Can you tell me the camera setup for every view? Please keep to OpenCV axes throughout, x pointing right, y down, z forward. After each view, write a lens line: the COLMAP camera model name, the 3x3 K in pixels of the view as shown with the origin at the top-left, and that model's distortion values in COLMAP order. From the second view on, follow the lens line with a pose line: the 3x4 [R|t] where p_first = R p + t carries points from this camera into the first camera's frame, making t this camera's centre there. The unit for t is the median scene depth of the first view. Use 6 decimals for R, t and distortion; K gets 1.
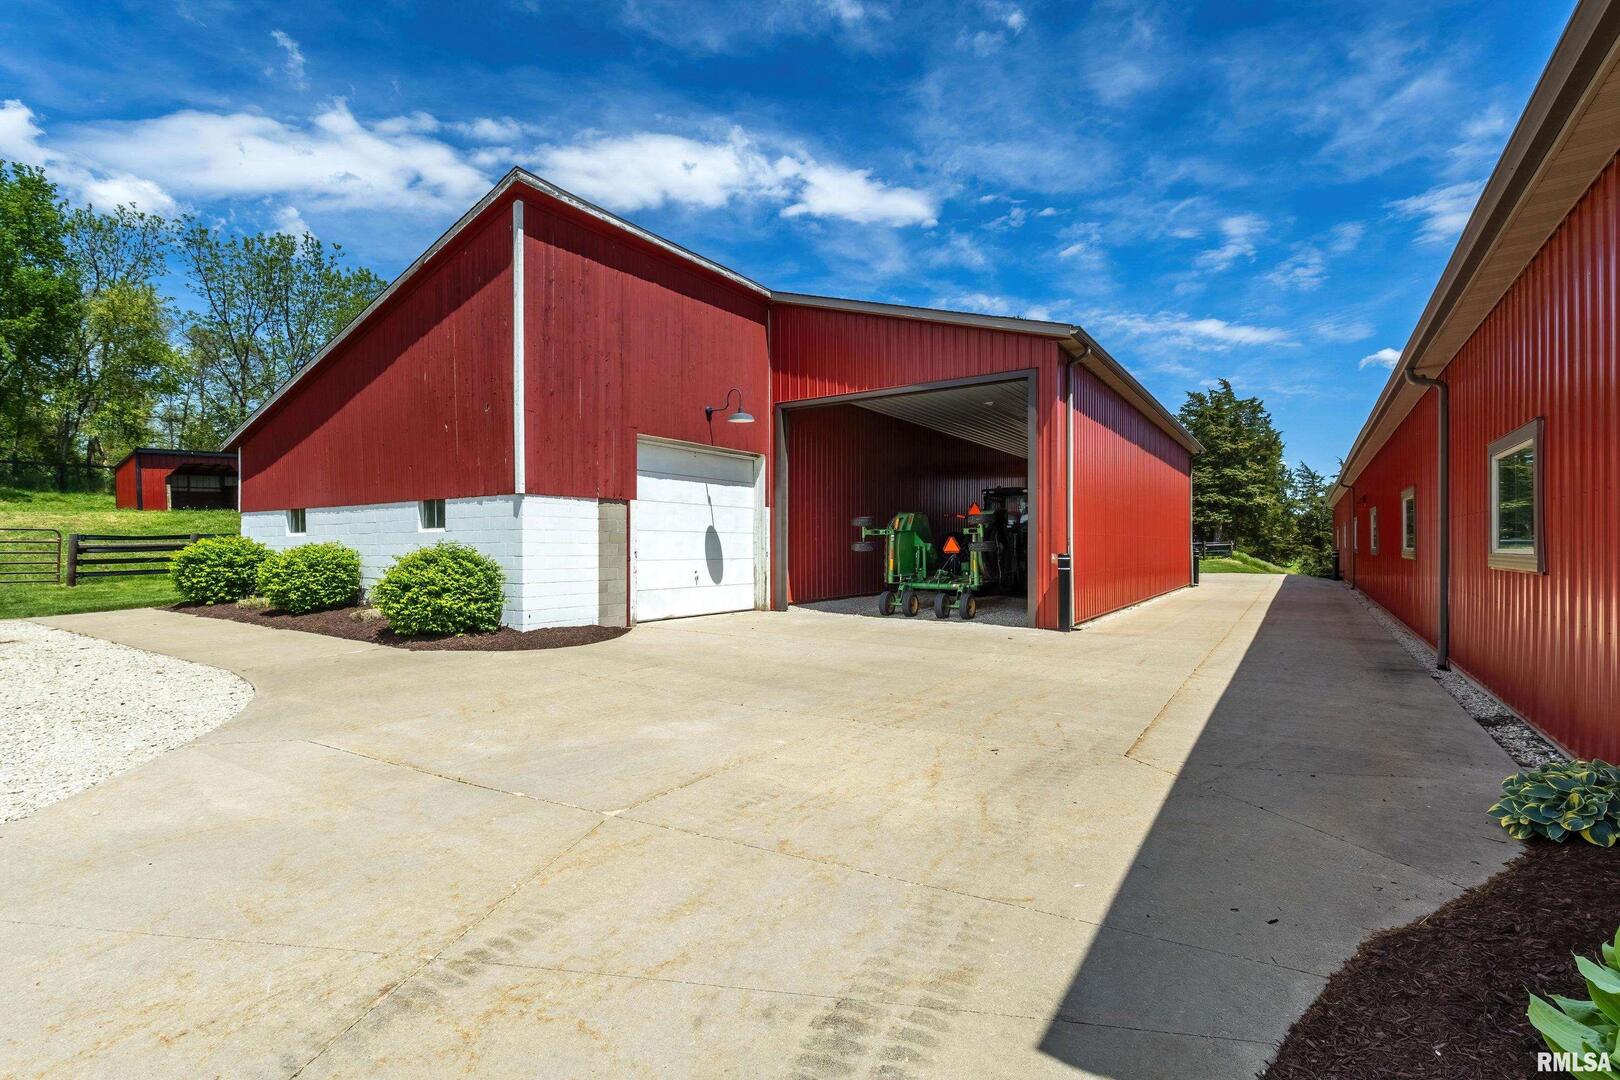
lens RADIAL K [[738.2, 0, 808.7], [0, 738.2, 544.5], [0, 0, 1]] dist [0.002594, 0.000013]
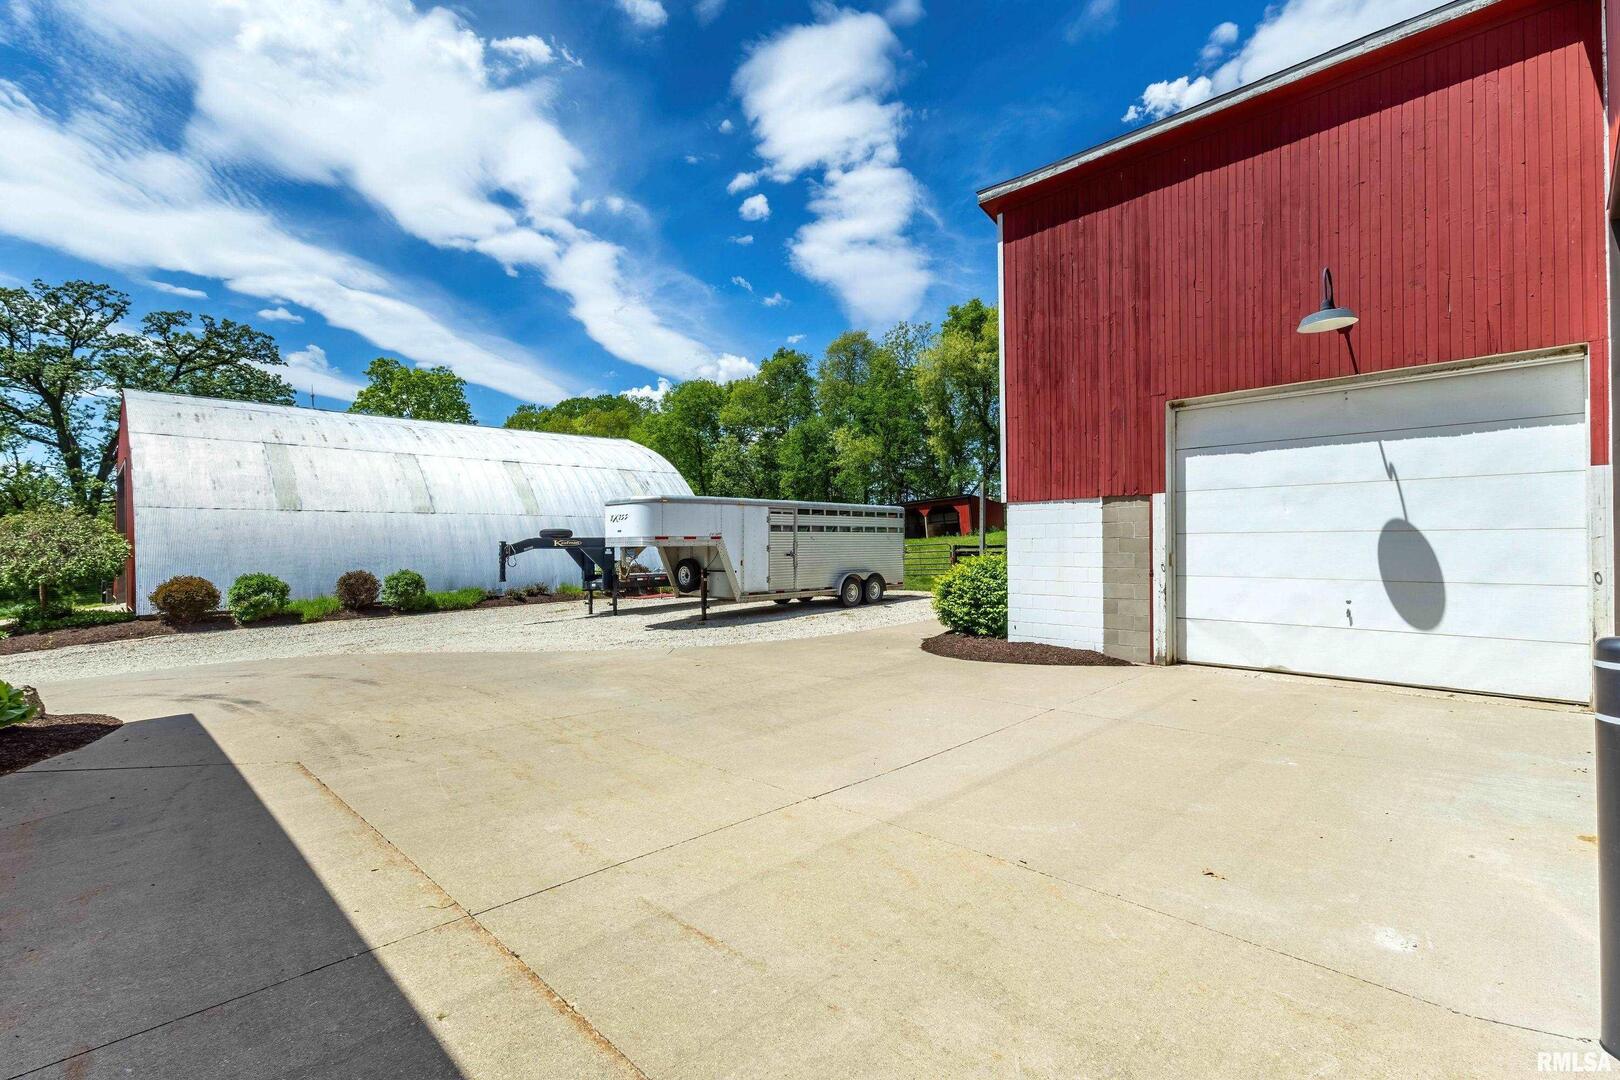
lens RADIAL K [[738.2, 0, 808.7], [0, 738.2, 544.5], [0, 0, 1]] dist [0.002594, 0.000013]
pose [[-0.191804, 0.000888, -0.981433, 0.559950], [0.010608, 0.999943, -0.001168, -0.012341], [0.981376, -0.010635, -0.191802, 0.806138]]
